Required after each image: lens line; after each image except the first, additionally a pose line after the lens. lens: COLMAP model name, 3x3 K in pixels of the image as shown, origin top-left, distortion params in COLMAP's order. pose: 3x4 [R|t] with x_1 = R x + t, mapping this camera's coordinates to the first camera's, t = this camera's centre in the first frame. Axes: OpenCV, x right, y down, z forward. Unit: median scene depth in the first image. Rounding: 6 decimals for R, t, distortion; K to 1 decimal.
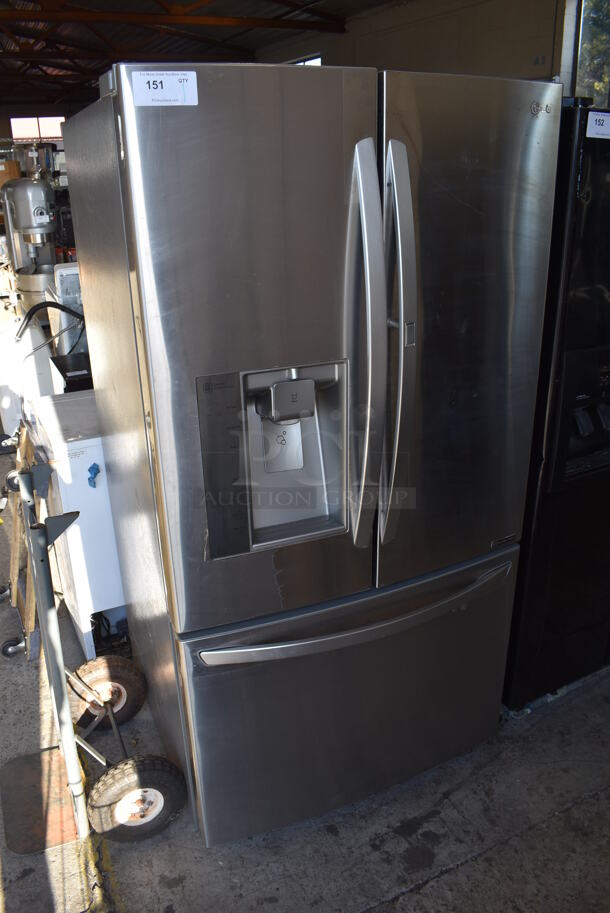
lens RADIAL K [[711.9, 0, 305.7], [0, 711.9, 454.0], [0, 0, 1]] dist [-0.074016, -0.010022]
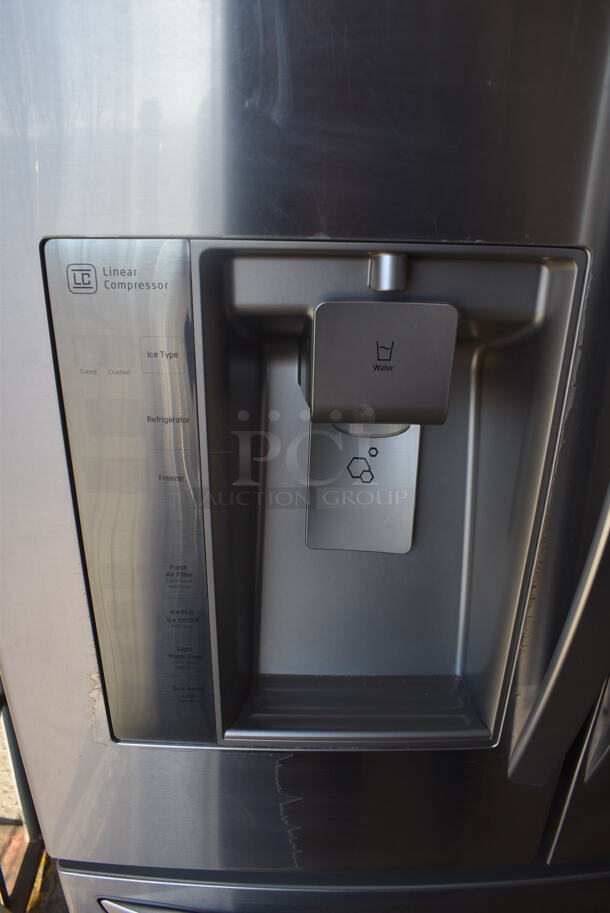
lens RADIAL K [[711.9, 0, 304.7], [0, 711.9, 456.1], [0, 0, 1]] dist [-0.074016, -0.010022]
pose [[0.933458, 0.191050, -0.303572, 0.051674], [-0.175243, 0.981370, 0.078758, -0.053590], [0.312963, -0.020319, 0.949548, 0.674675]]
